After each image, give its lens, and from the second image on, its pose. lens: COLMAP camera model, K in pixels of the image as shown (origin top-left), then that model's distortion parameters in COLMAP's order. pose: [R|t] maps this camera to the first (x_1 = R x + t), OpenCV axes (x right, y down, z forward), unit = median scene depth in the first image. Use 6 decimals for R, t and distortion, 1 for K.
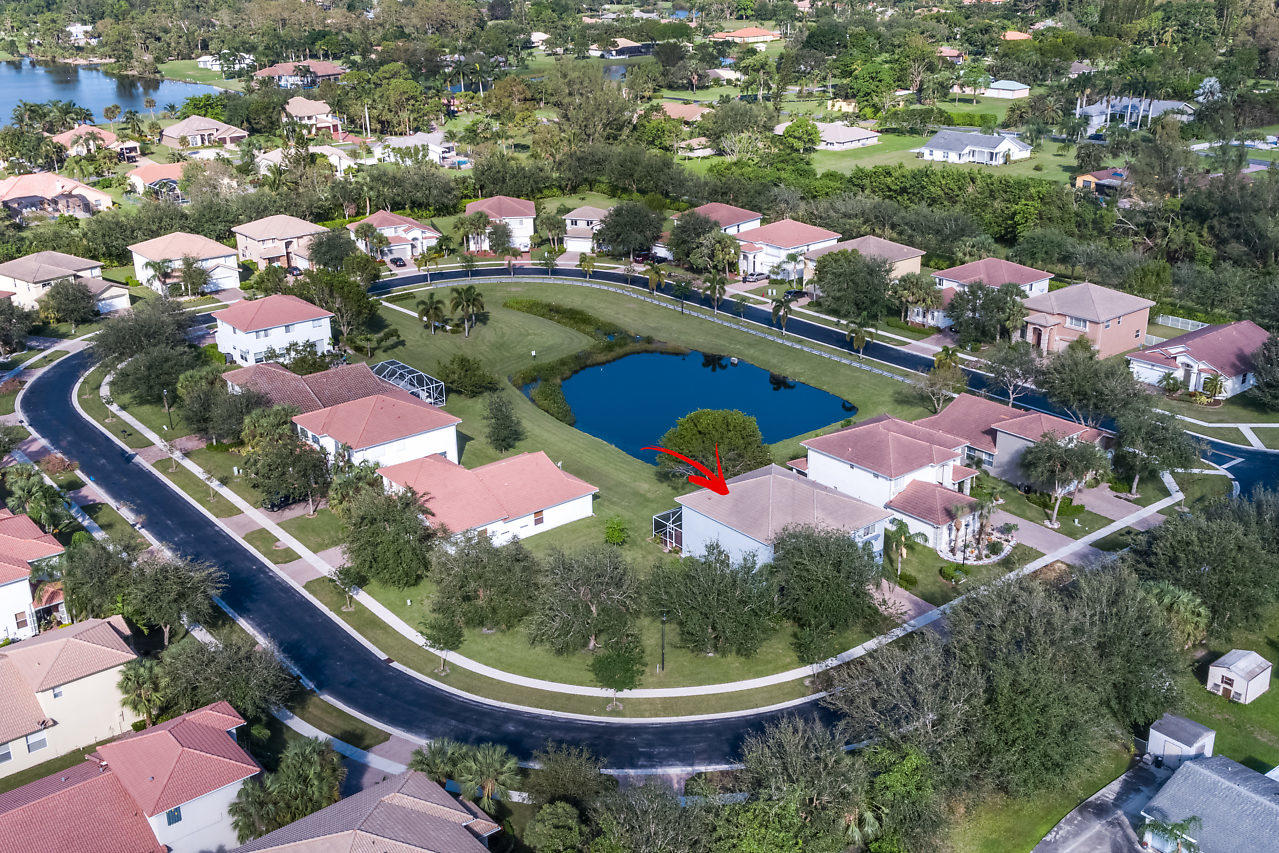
lens RADIAL K [[1285.9, 0, 639.5], [0, 1285.9, 426.5], [0, 0, 1]] dist [0.077716, -0.006348]
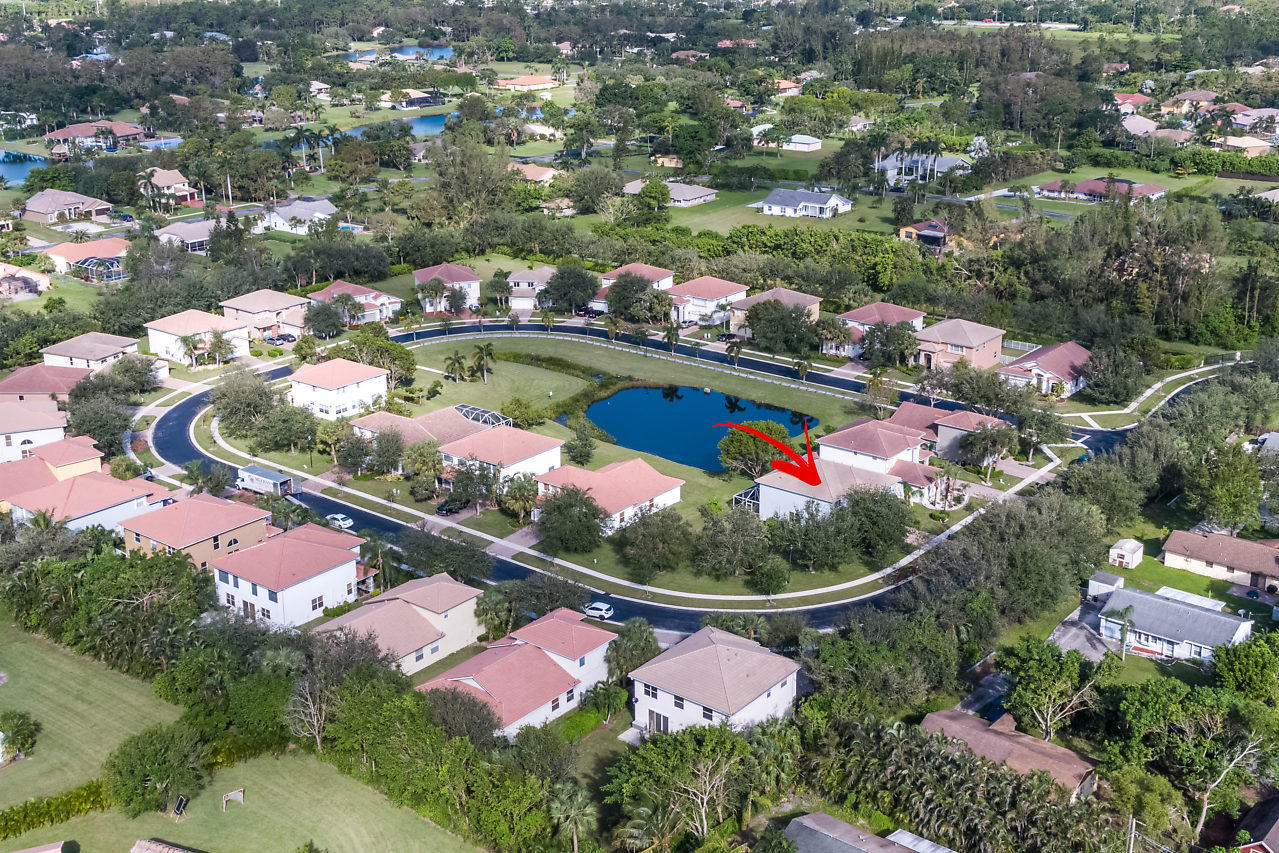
lens RADIAL K [[1464.3, 0, 639.4], [0, 1464.3, 373.7], [0, 0, 1]] dist [0.075918, -0.005549]
pose [[0.976244, -0.053114, 0.210064, -0.289777], [0.068864, 0.995279, -0.068386, 0.026253], [-0.205440, 0.081227, 0.975293, -0.397238]]
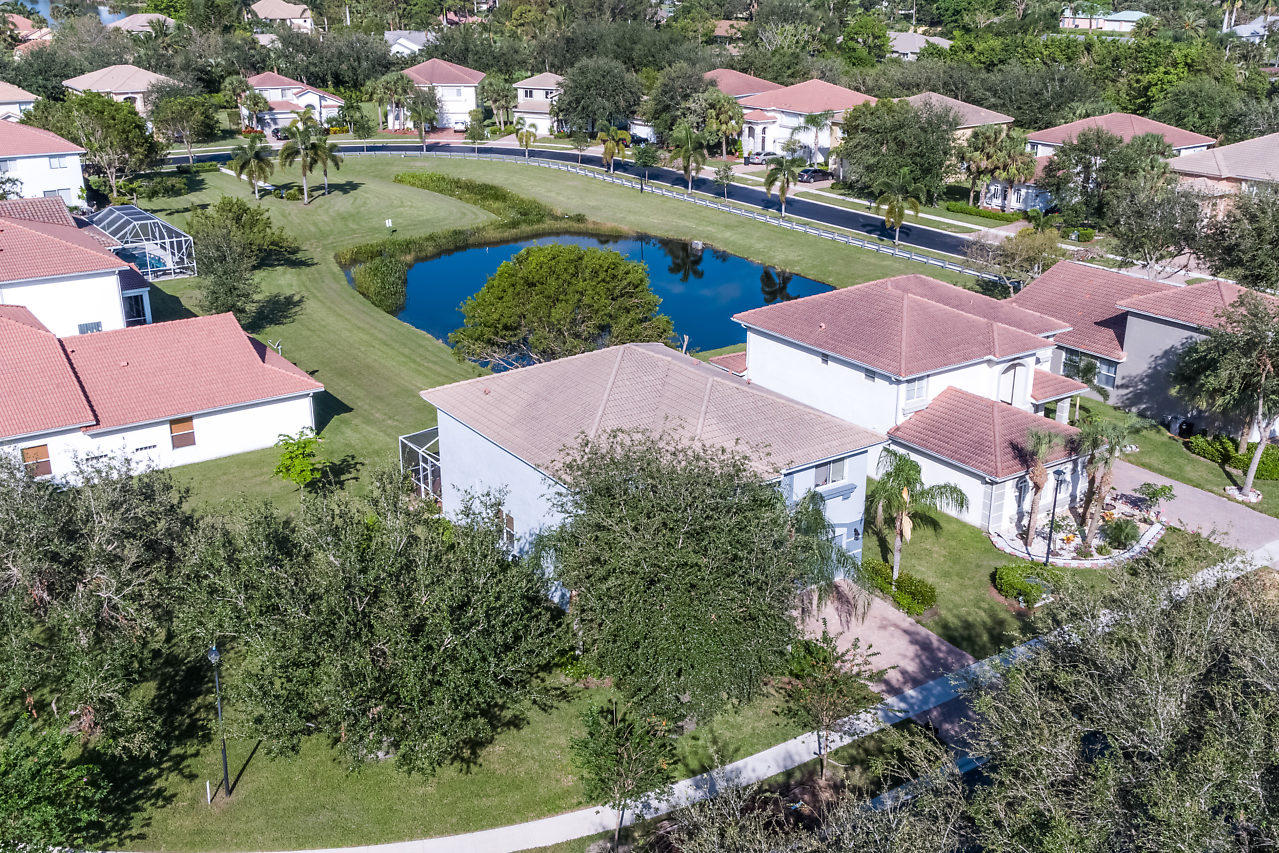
lens RADIAL K [[1285.9, 0, 639.5], [0, 1285.9, 426.5], [0, 0, 1]] dist [0.077716, -0.006348]
pose [[0.996747, 0.044438, -0.067237, 0.089624], [-0.045217, 0.998926, -0.010110, 0.045221], [0.066715, 0.013117, 0.997686, 0.352378]]
